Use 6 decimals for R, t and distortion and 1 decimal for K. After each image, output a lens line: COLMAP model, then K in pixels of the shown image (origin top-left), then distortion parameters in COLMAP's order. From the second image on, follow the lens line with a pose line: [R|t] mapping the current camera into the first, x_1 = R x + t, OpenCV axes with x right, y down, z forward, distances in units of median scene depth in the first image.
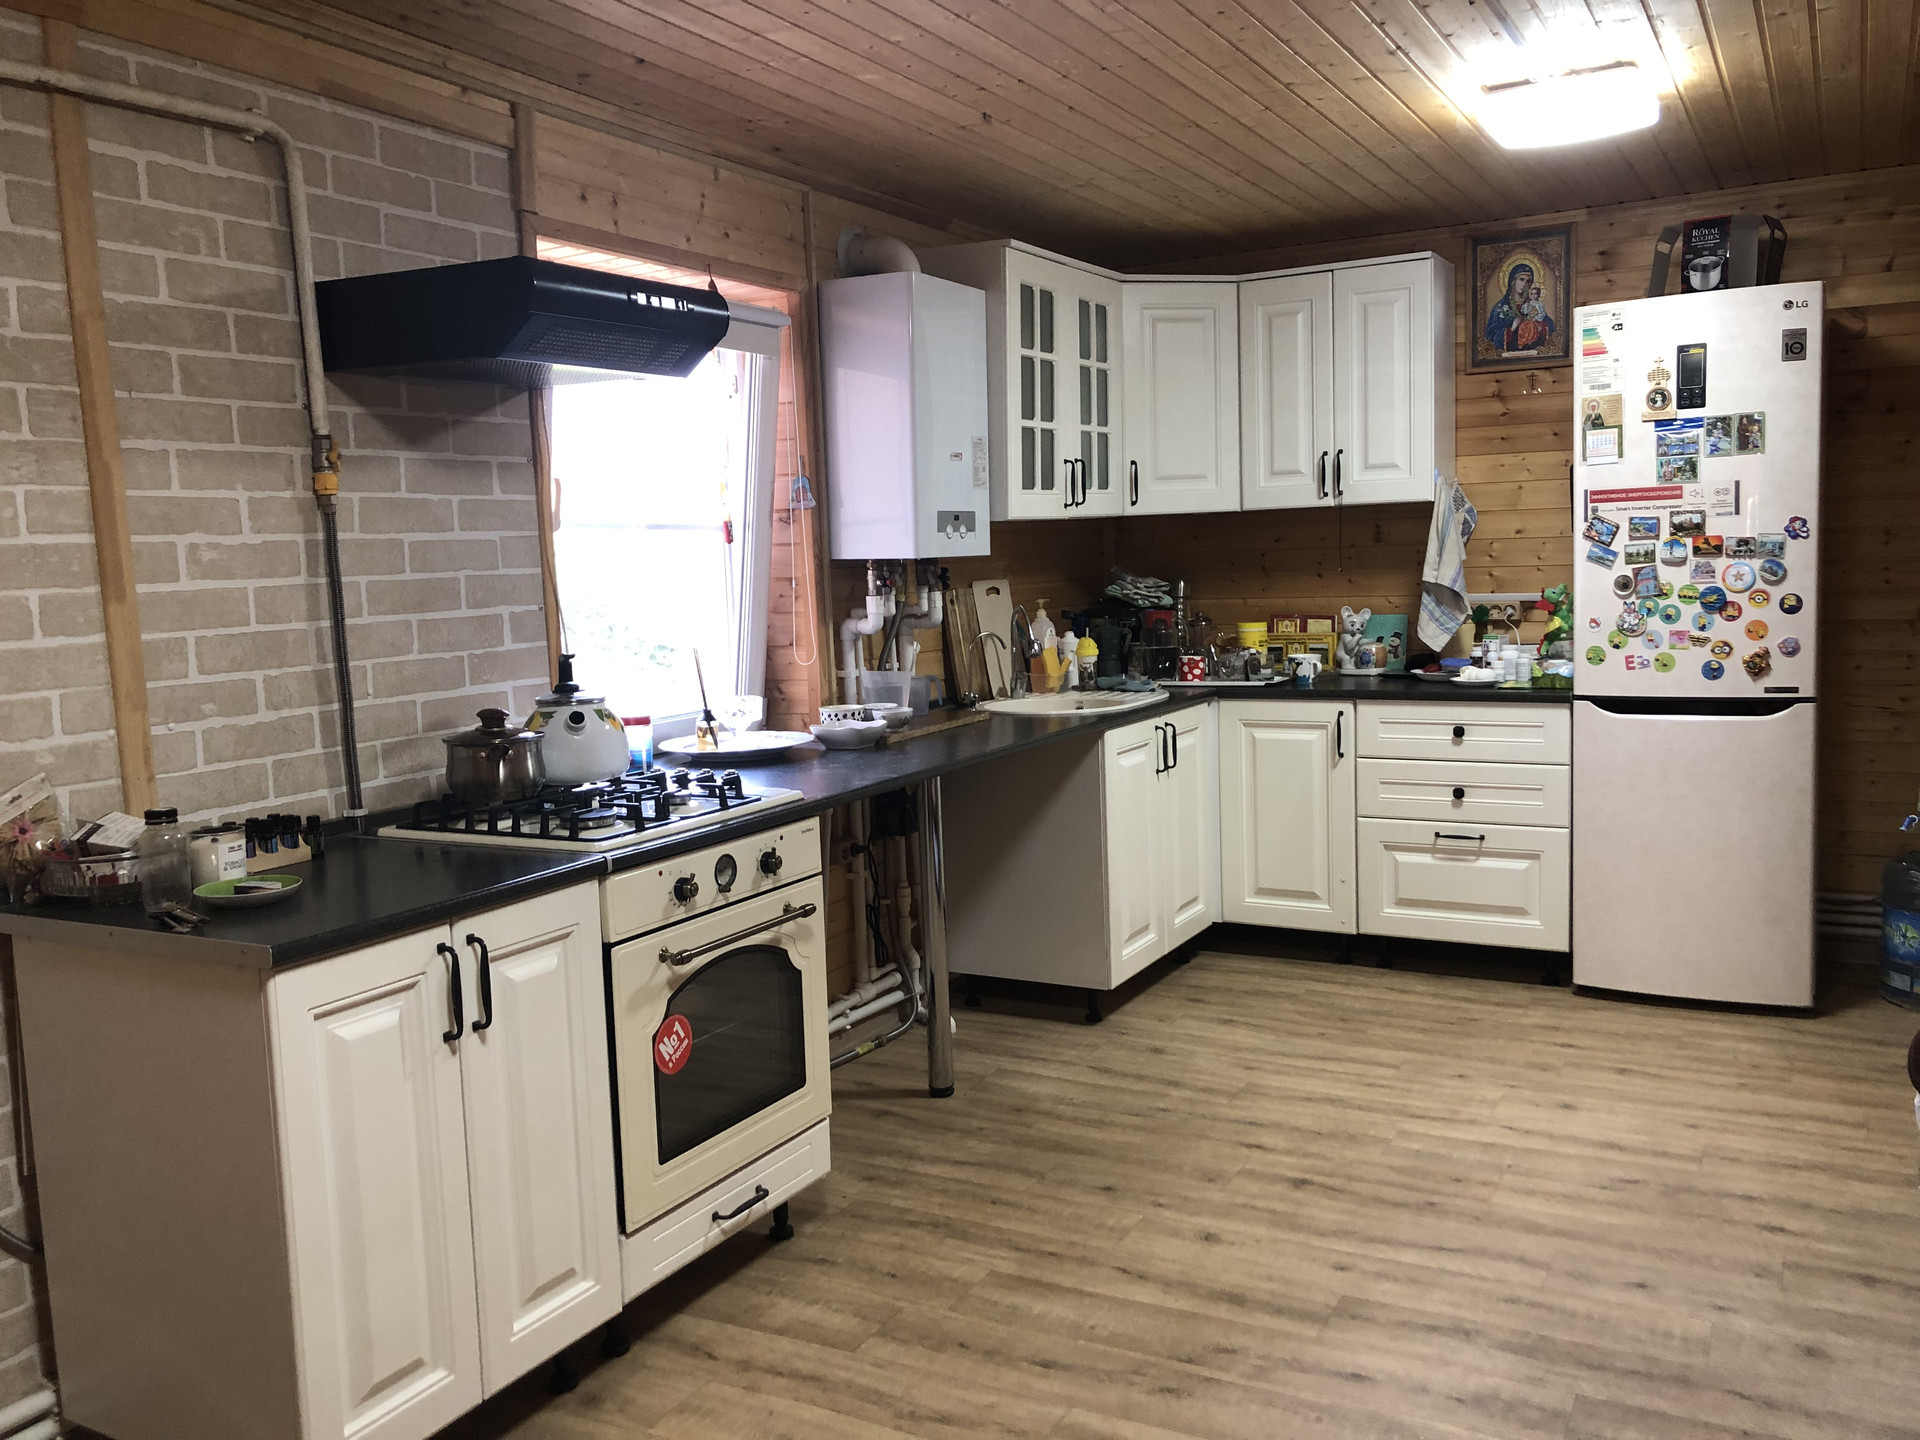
lens RADIAL K [[1587.9, 0, 946.3], [0, 1587.9, 722.5], [0, 0, 1]] dist [0.029493, -0.020747]
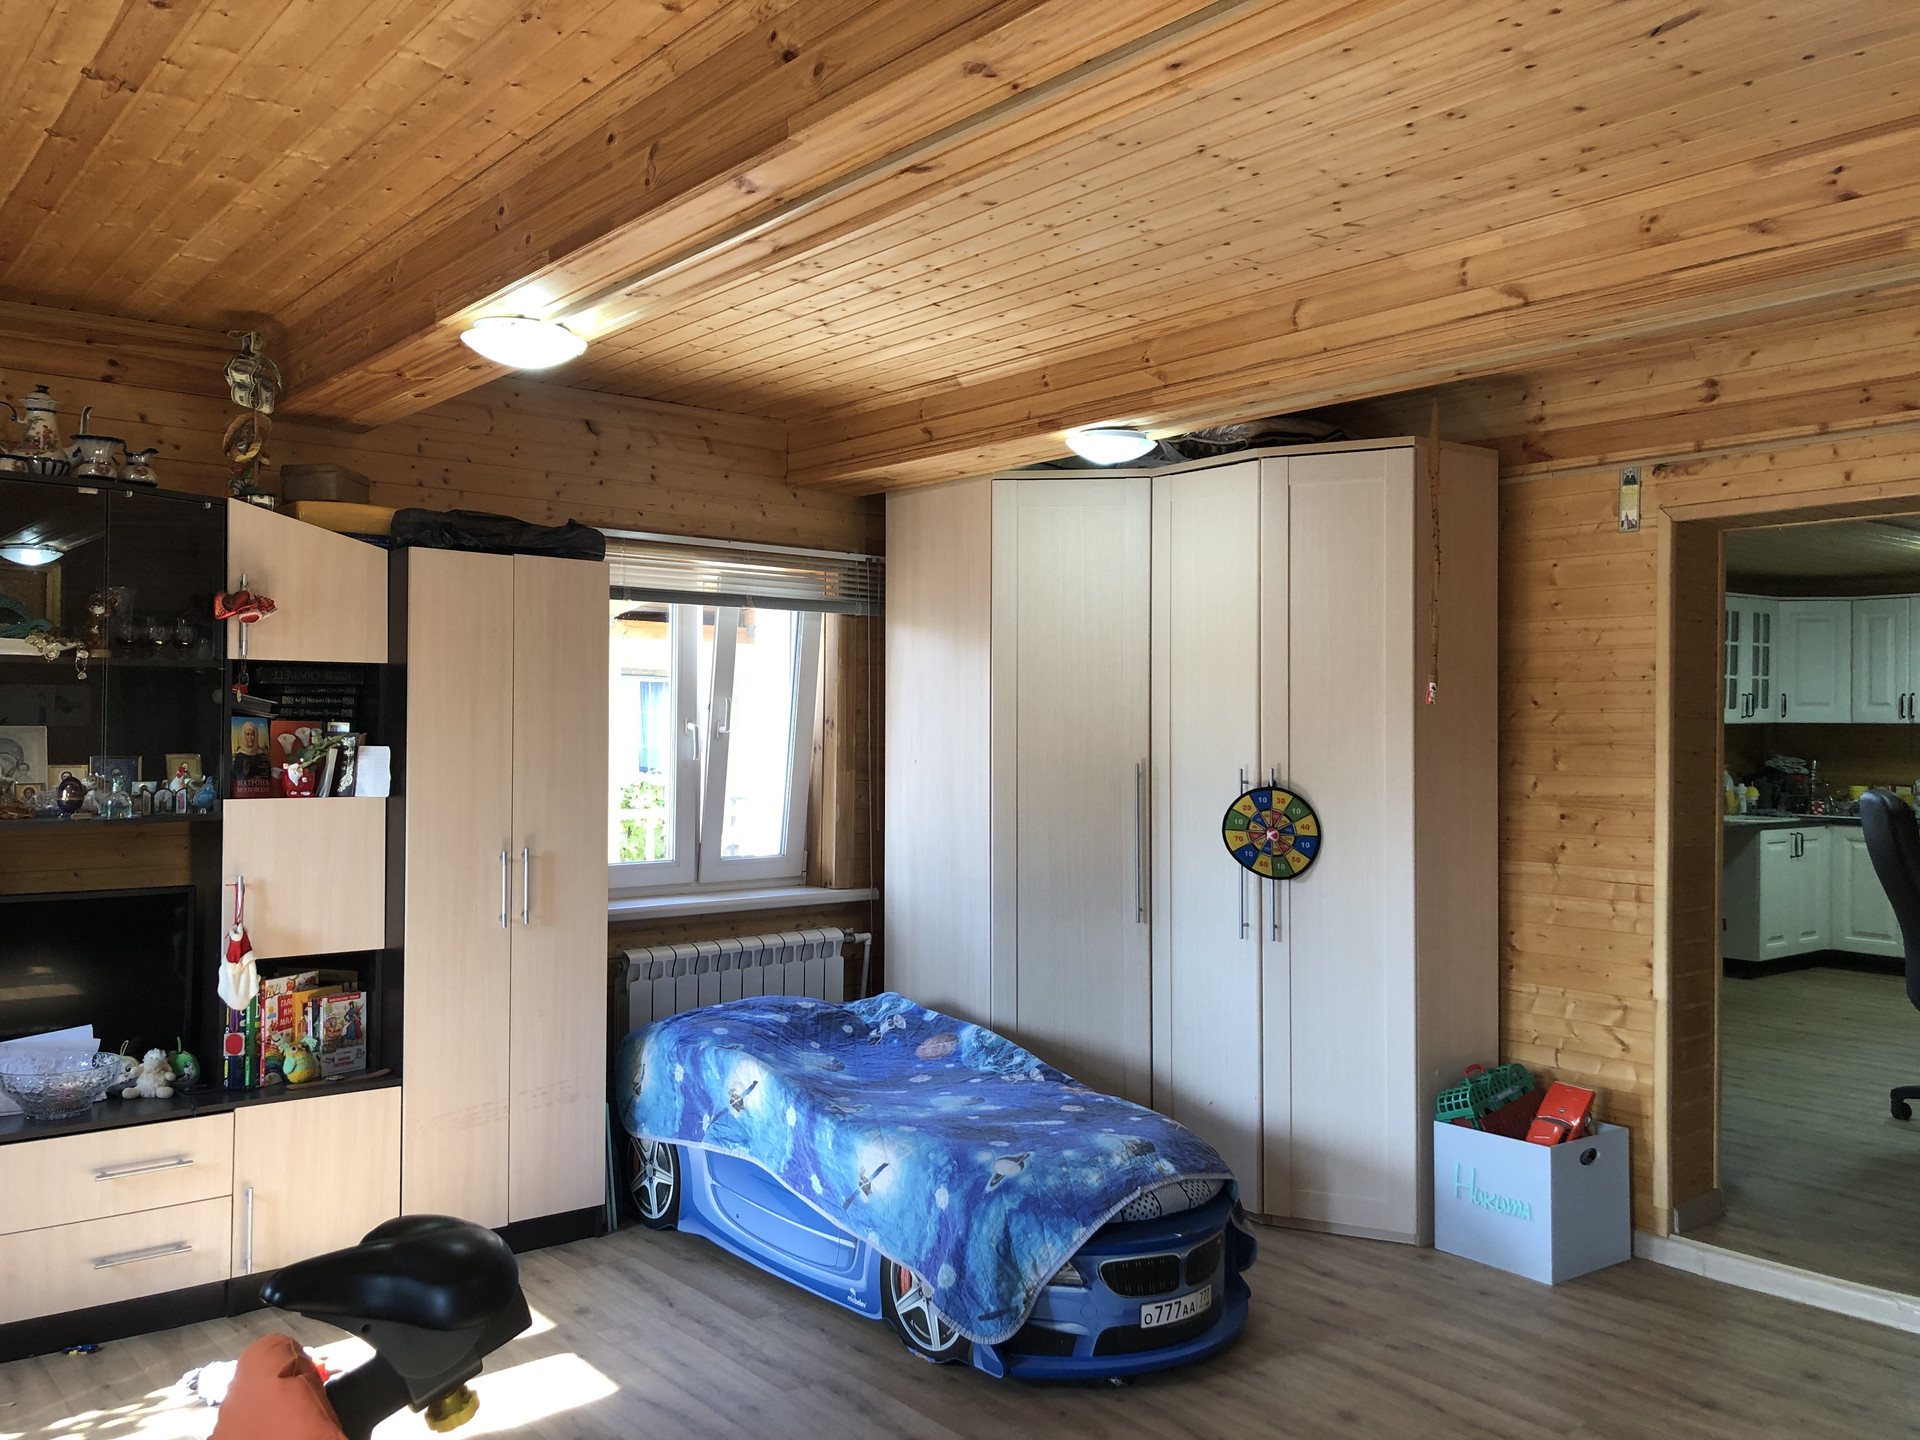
lens RADIAL K [[1587.9, 0, 950.8], [0, 1587.9, 711.1], [0, 0, 1]] dist [0.029493, -0.020747]
pose [[0.926416, 0.043041, -0.374033, -0.104459], [-0.086088, 0.991342, -0.099149, 0.152400], [0.366527, 0.124053, 0.922100, -1.321259]]
